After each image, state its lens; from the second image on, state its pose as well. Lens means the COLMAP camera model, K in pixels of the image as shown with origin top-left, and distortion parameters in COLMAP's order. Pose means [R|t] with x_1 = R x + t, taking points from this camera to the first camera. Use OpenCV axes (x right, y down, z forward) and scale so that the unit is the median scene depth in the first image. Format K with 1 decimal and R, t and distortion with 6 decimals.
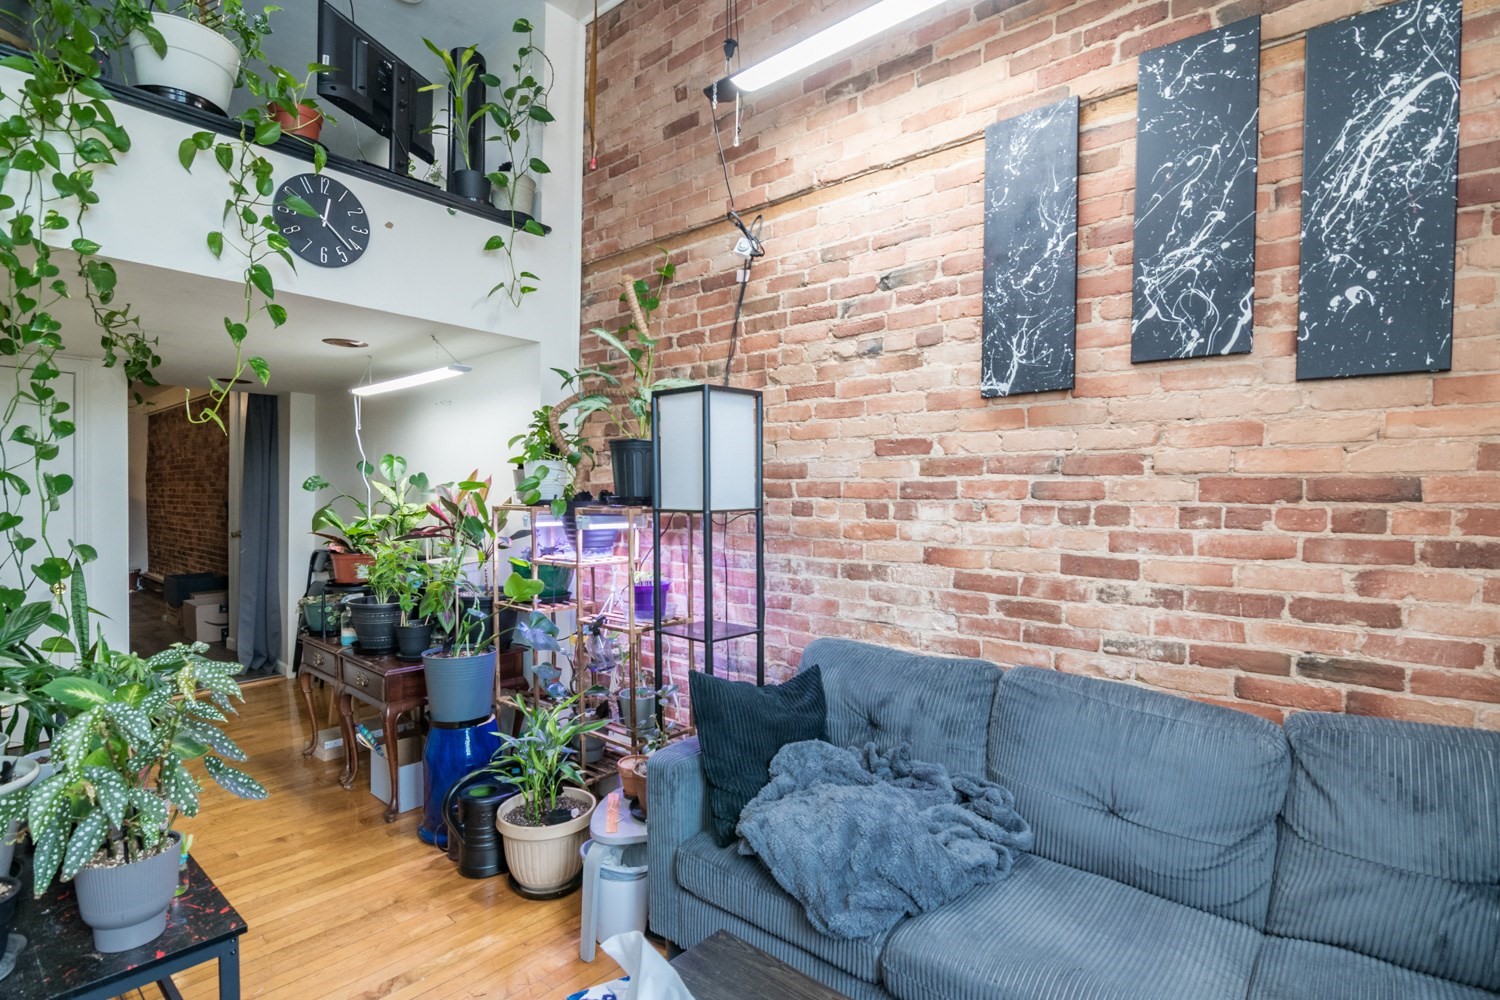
lens RADIAL K [[735.4, 0, 743.6], [0, 735.4, 512.3], [0, 0, 1]] dist [-0.006264, -0.003156]
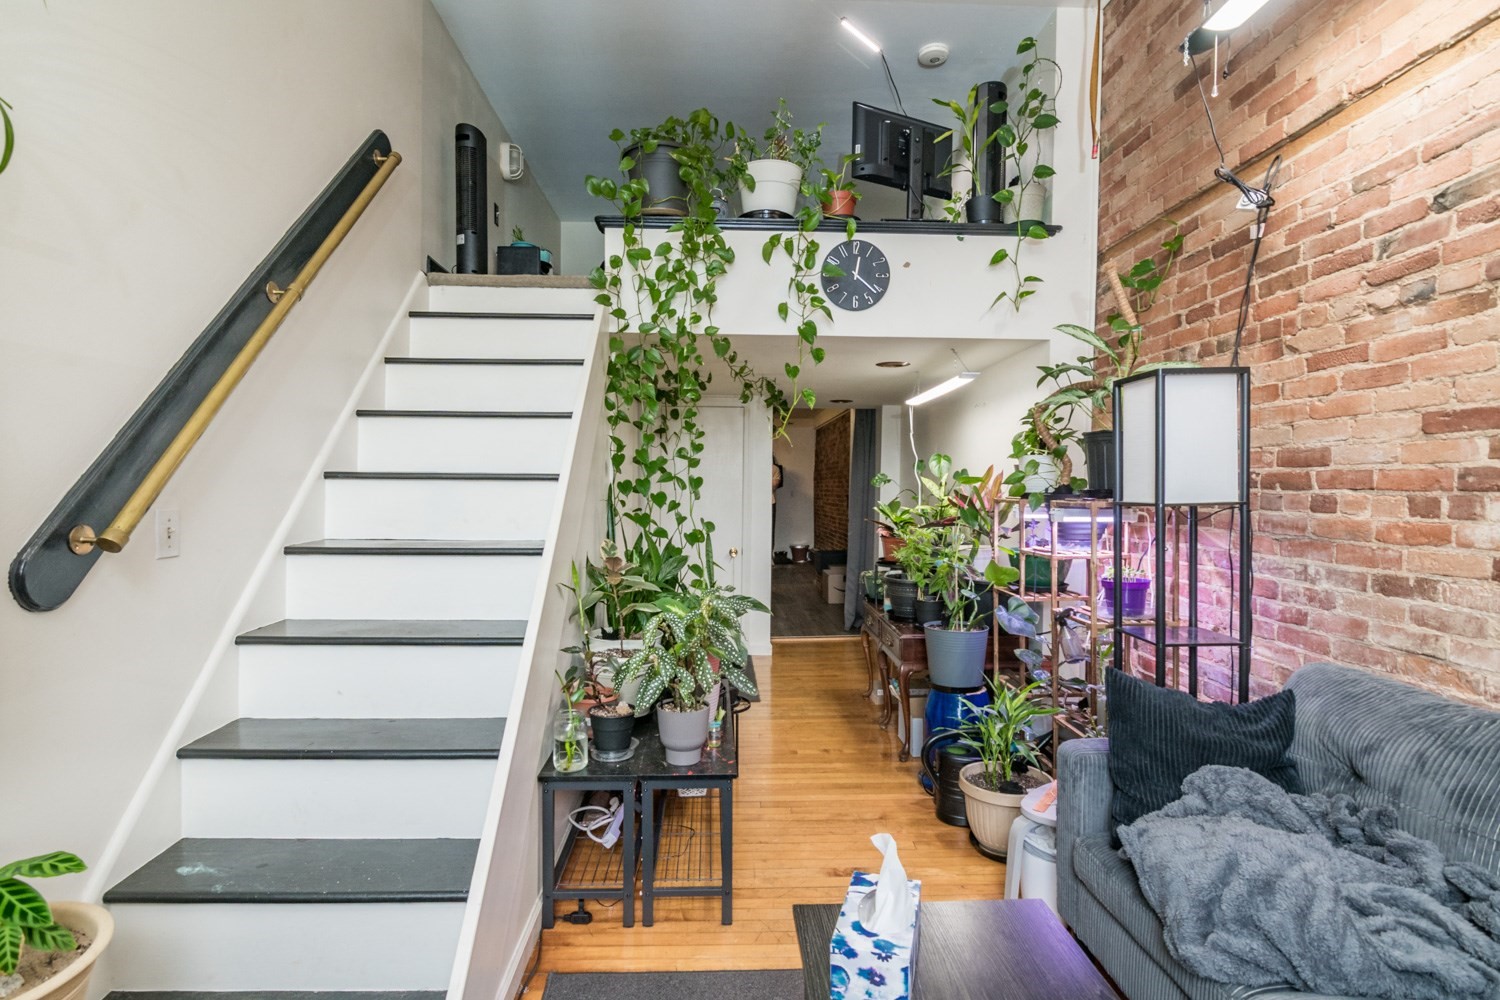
lens RADIAL K [[735.4, 0, 743.3], [0, 735.4, 500.7], [0, 0, 1]] dist [-0.006264, -0.003156]
pose [[0.686036, 0.006943, -0.727534, 0.252235], [-0.012171, 0.999924, -0.001934, 0.001499], [0.727466, 0.010181, 0.686068, -0.022360]]
